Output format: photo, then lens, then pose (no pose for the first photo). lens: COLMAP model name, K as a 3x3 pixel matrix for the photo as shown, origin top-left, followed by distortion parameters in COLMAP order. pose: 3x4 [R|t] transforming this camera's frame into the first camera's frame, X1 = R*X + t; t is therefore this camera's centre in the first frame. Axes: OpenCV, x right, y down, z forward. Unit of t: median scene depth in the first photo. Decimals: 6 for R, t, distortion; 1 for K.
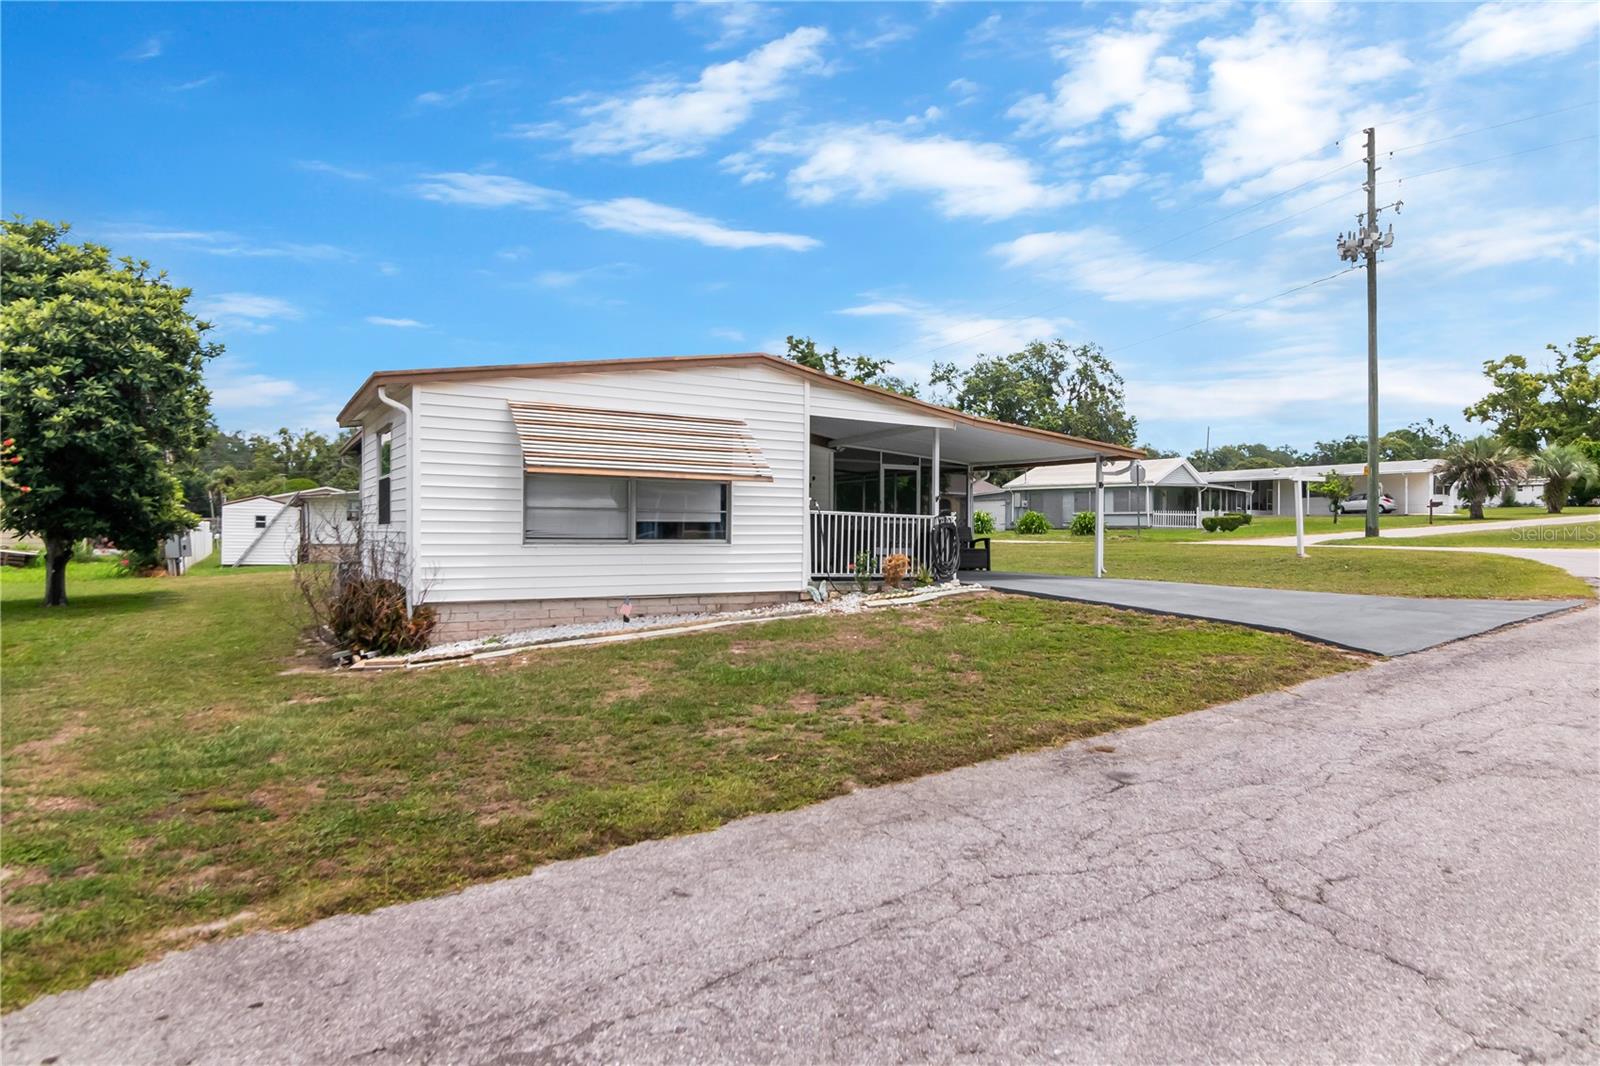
lens RADIAL K [[905.2, 0, 800.0], [0, 905.2, 533.0], [0, 0, 1]] dist [-0.001139, -0.001114]
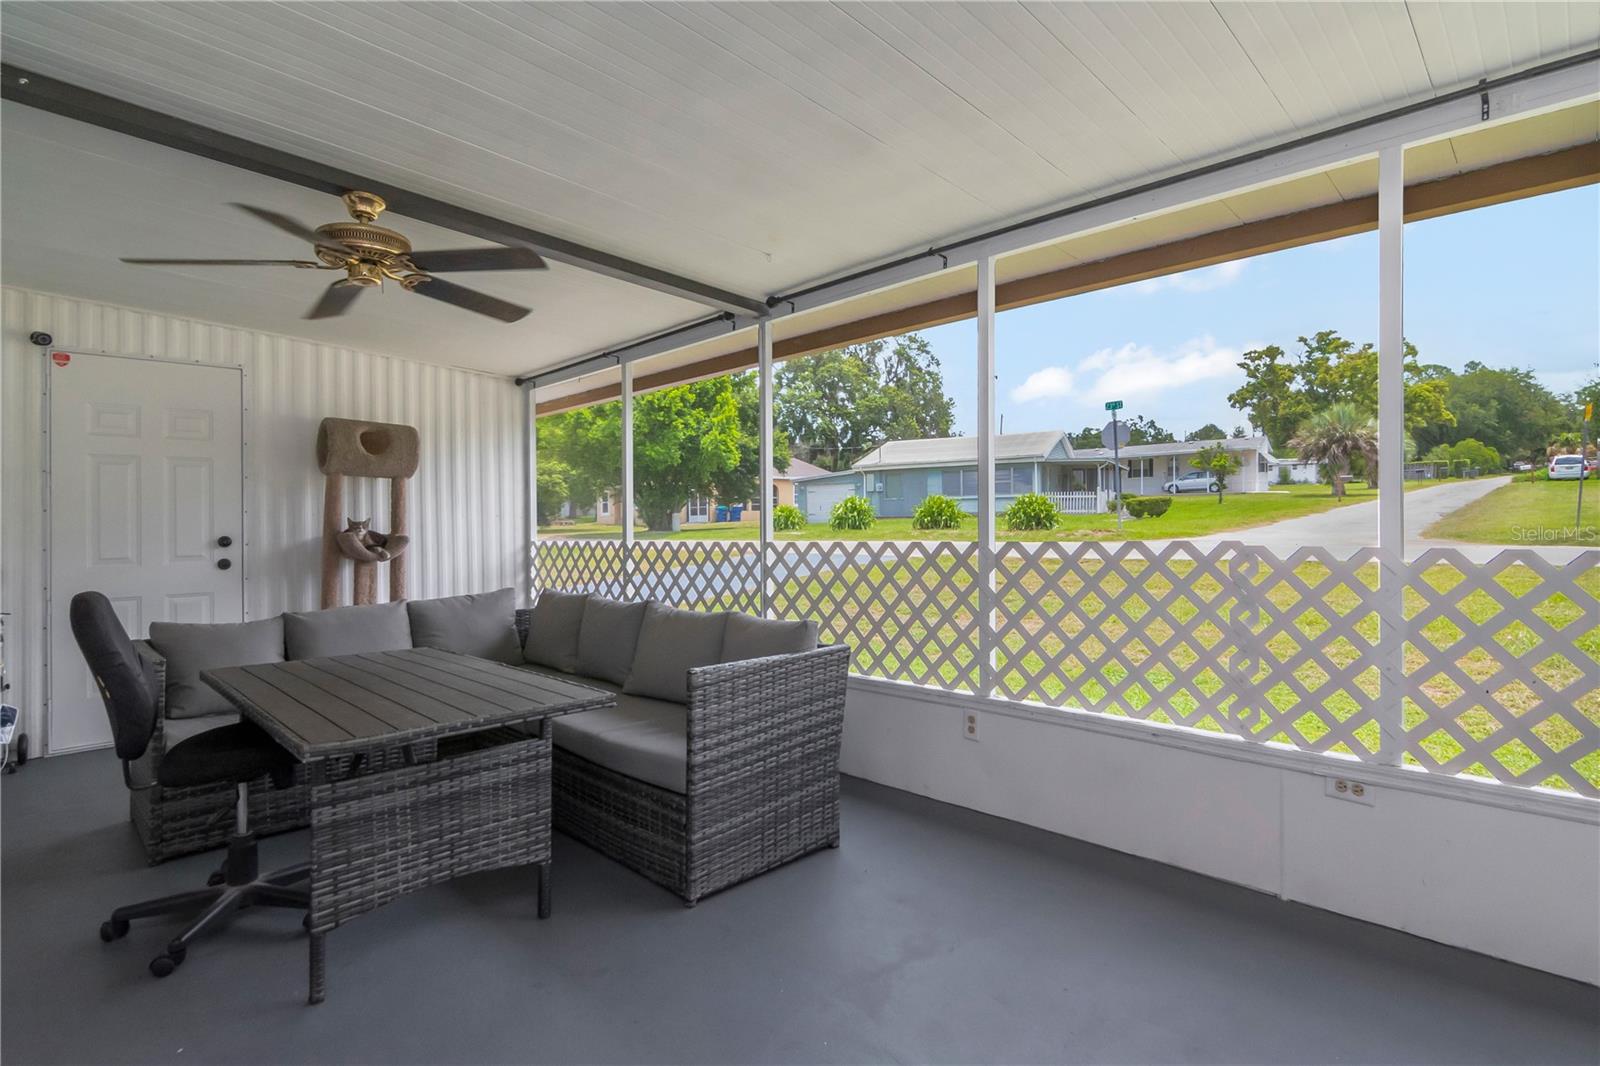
lens RADIAL K [[734.9, 0, 802.8], [0, 734.9, 517.2], [0, 0, 1]] dist [-0.035852, -0.000155]
pose [[0.967892, -0.026628, 0.249952, 0.043562], [0.027018, 0.999633, 0.001870, -0.025419], [-0.249910, 0.004943, 0.968256, 1.112885]]
